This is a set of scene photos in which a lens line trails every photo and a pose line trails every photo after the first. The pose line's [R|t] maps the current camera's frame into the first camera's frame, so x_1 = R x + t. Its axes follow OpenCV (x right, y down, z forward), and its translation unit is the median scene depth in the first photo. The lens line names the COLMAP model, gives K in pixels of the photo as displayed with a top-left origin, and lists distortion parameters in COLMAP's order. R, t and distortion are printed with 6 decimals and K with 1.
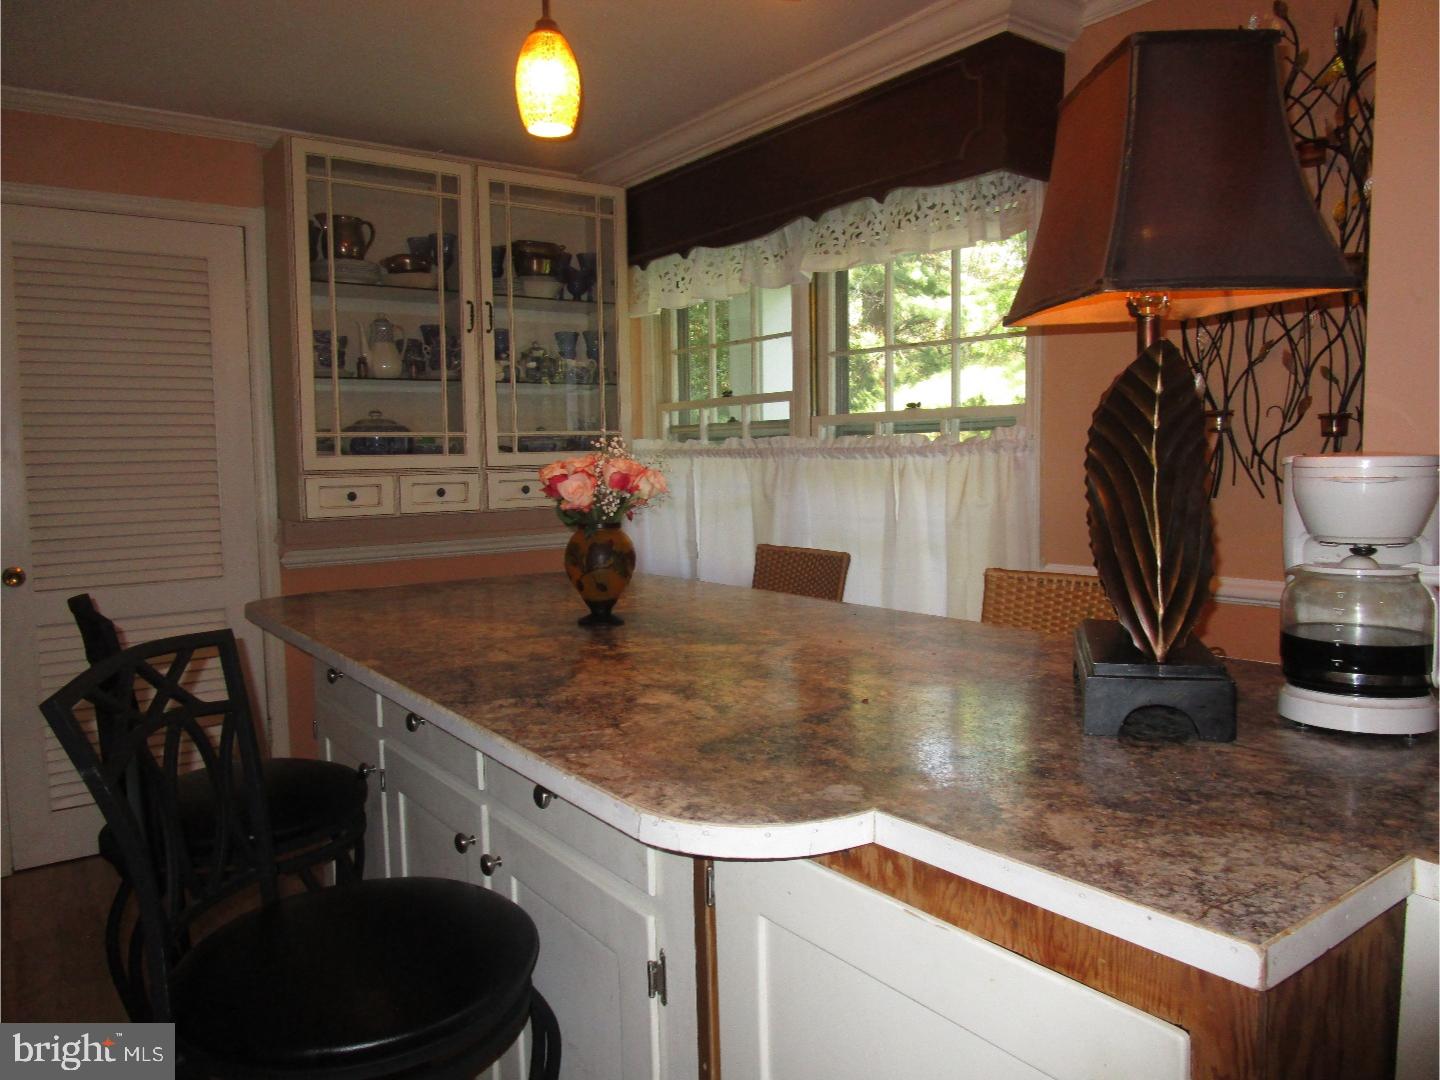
lens RADIAL K [[1011.7, 0, 720.0], [0, 1011.7, 540.0], [0, 0, 1]] dist [-0.041033, -0.000419]
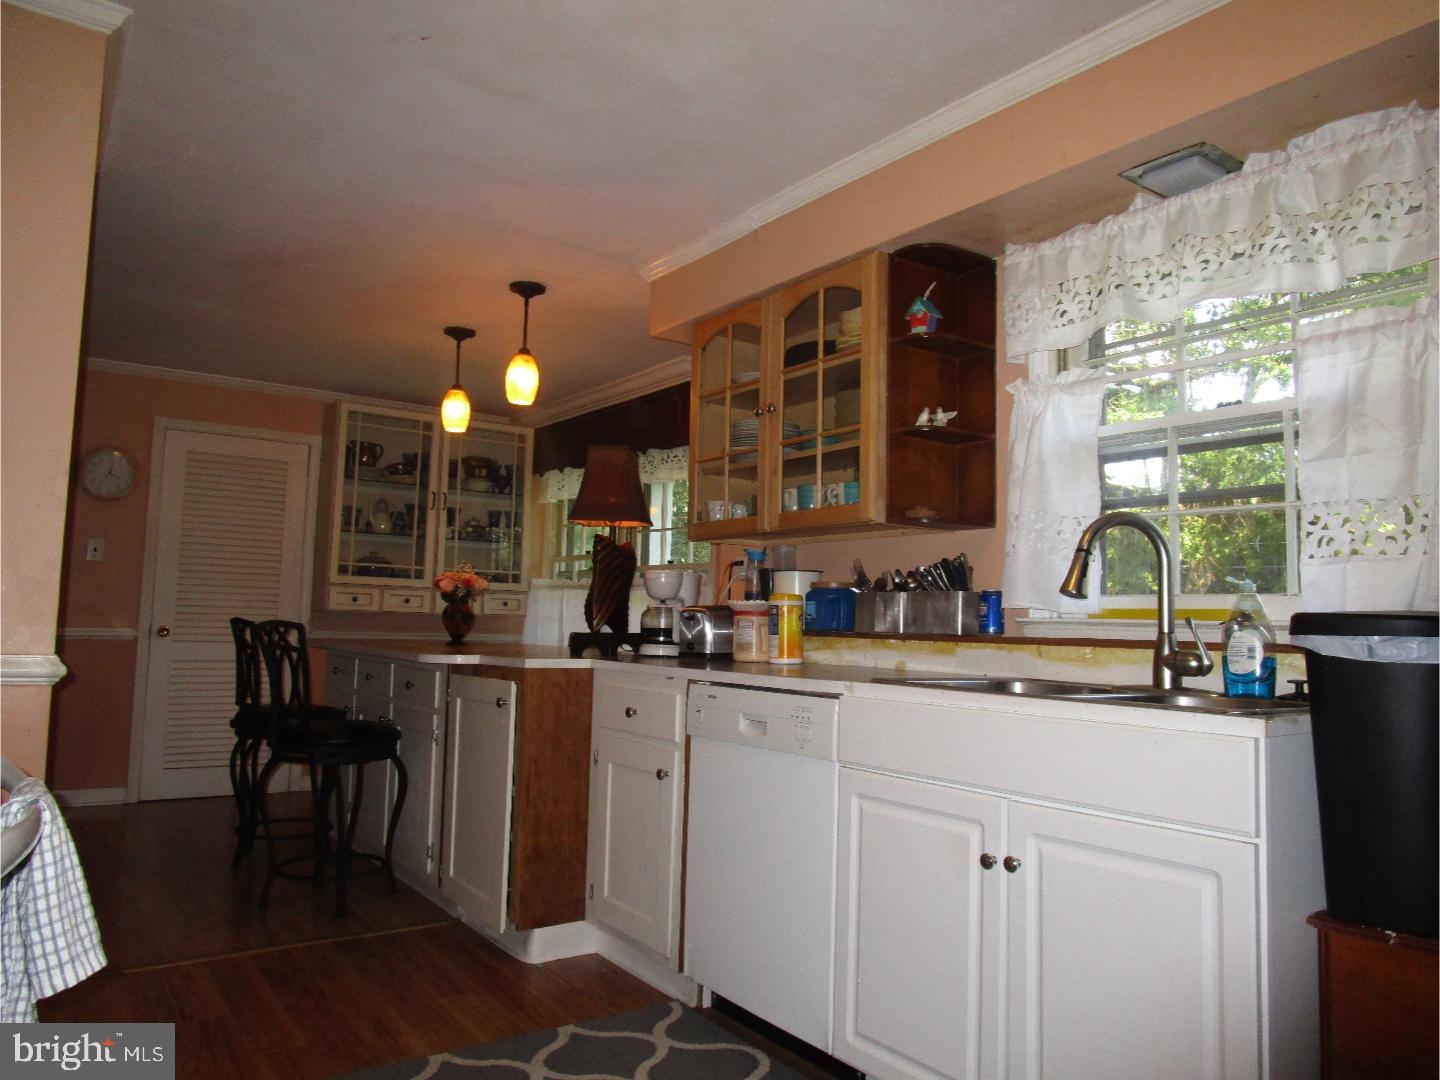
lens RADIAL K [[1011.7, 0, 720.0], [0, 1011.7, 540.0], [0, 0, 1]] dist [-0.041033, -0.000419]
pose [[0.998887, 0.044795, -0.014785, 0.276095], [-0.046615, 0.985379, -0.163878, 0.107398], [0.007227, 0.164385, 0.986370, -0.704357]]
